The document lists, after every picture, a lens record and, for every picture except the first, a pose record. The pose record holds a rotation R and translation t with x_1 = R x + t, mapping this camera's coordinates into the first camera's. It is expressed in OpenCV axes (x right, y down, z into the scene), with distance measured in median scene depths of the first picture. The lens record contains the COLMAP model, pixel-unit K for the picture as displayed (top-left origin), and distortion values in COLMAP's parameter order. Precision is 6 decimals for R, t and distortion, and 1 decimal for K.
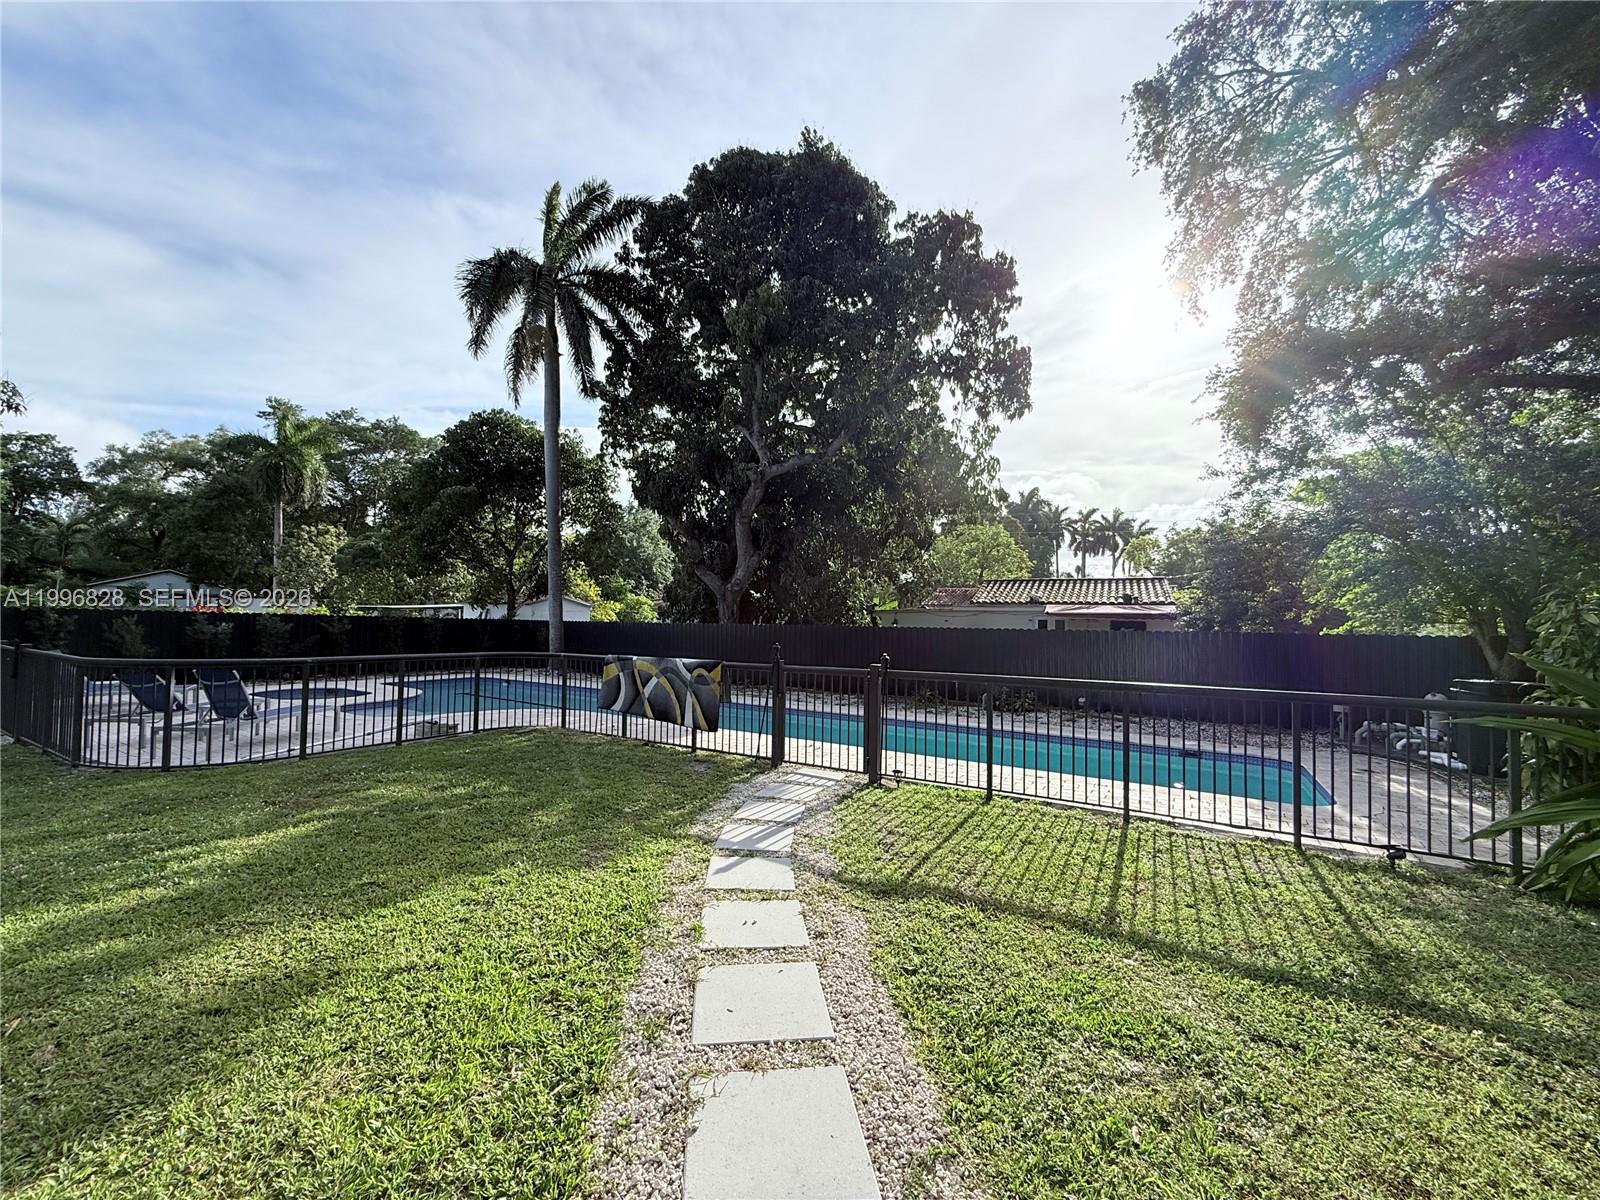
lens RADIAL K [[637.3, 0, 794.8], [0, 637.3, 605.4], [0, 0, 1]] dist [-0.000542, 0.000517]
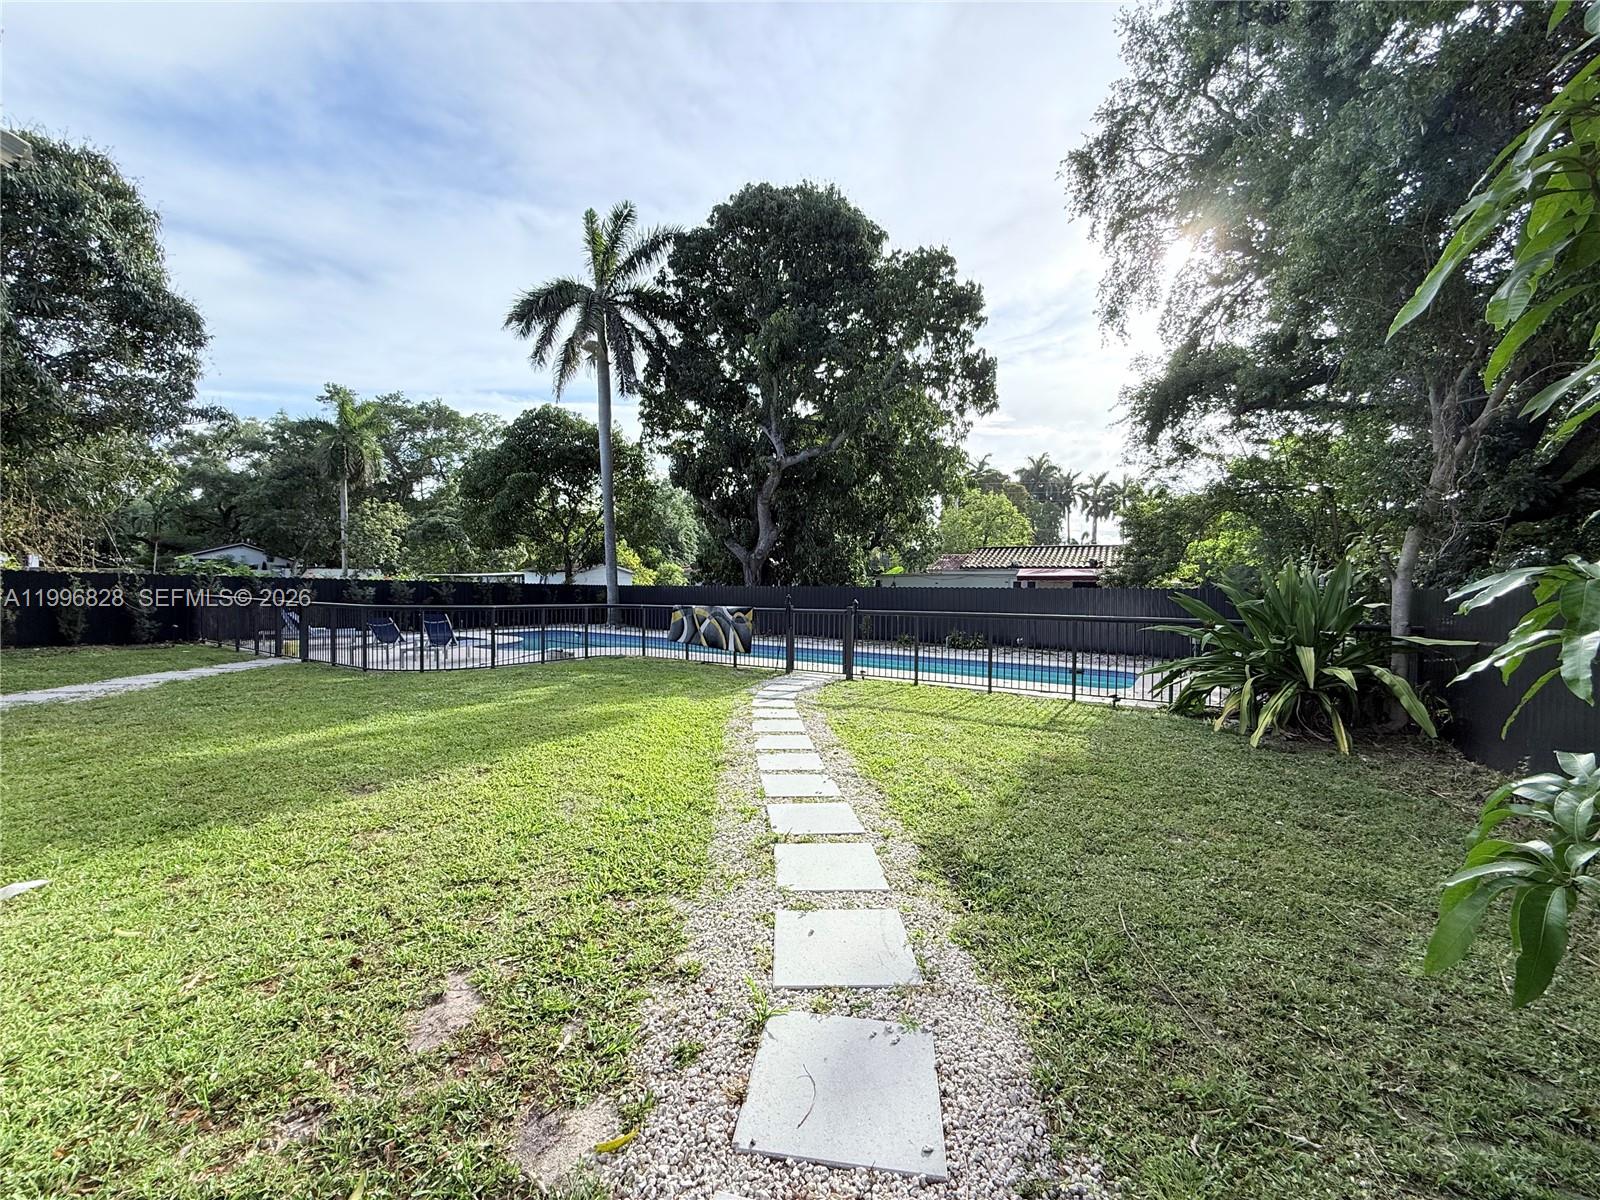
lens RADIAL K [[639.1, 0, 816.5], [0, 639.1, 623.2], [0, 0, 1]] dist [0.000775, -0.000054]
pose [[0.999958, -0.008527, 0.003245, 0.015565], [0.008238, 0.996724, 0.080460, 0.001863], [-0.003921, -0.080430, 0.996753, -0.252205]]
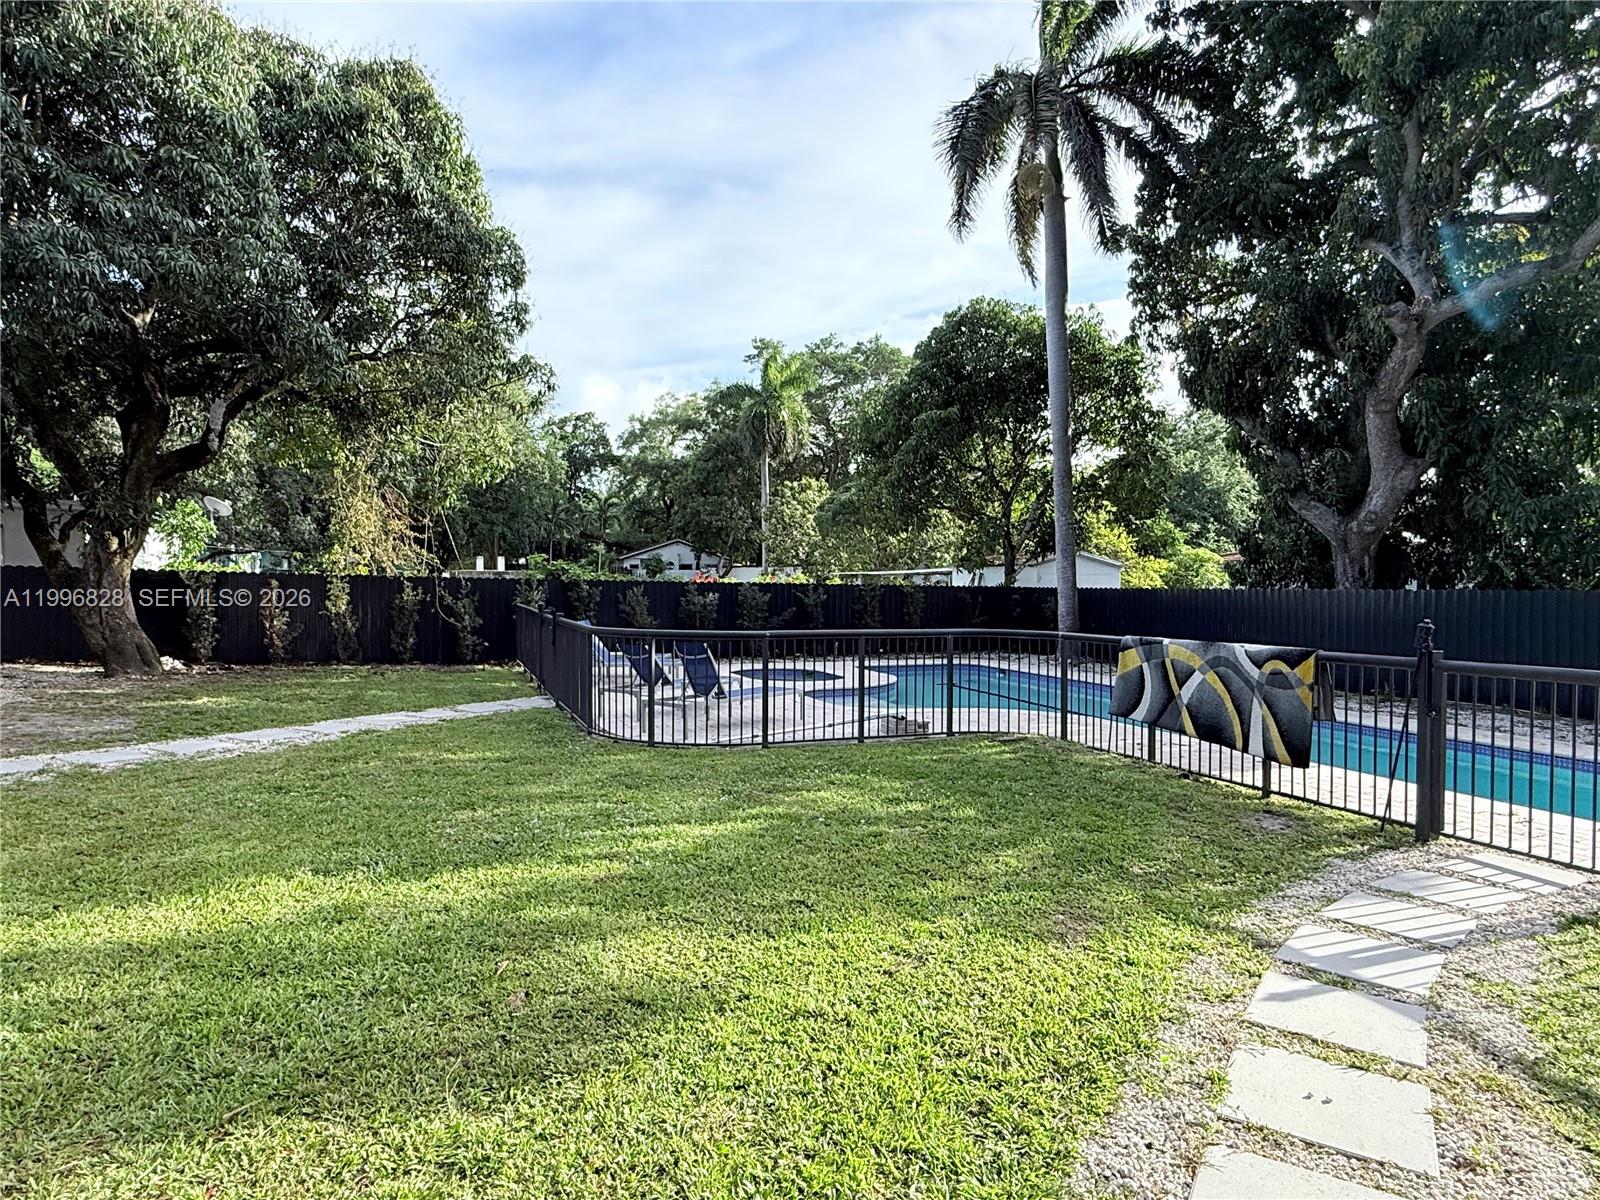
lens RADIAL K [[930.5, 0, 797.1], [0, 930.5, 605.8], [0, 0, 1]] dist [0.000752, 0.000544]
pose [[0.791517, 0.000761, -0.611147, 0.014841], [0.024487, 0.999157, 0.032958, 0.003445], [0.610656, -0.041052, 0.790831, 0.014766]]
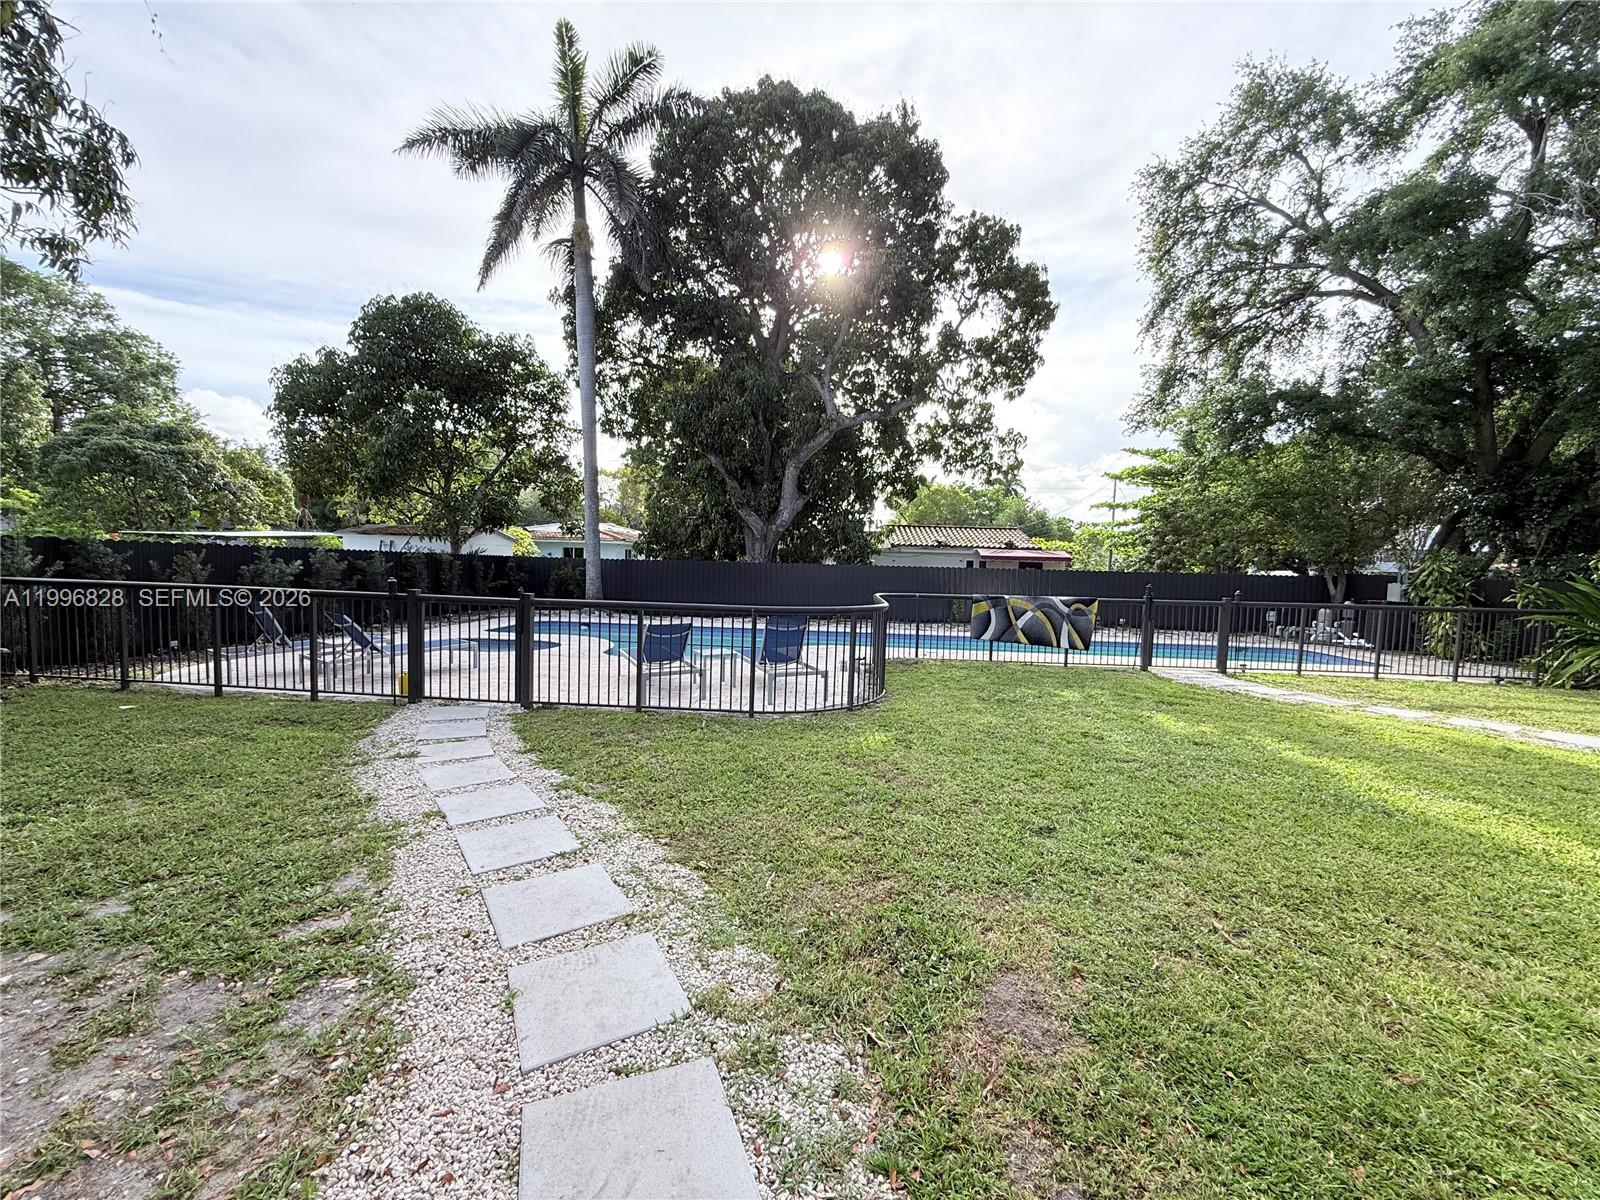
lens RADIAL K [[614.9, 0, 800.0], [0, 614.9, 600.0], [0, 0, 1]] dist [0.000862, -0.000030]
pose [[0.862263, -0.023506, 0.505915, -0.619702], [-0.028282, 0.995129, 0.094438, -0.006203], [-0.505671, -0.095739, 0.857398, 0.094364]]
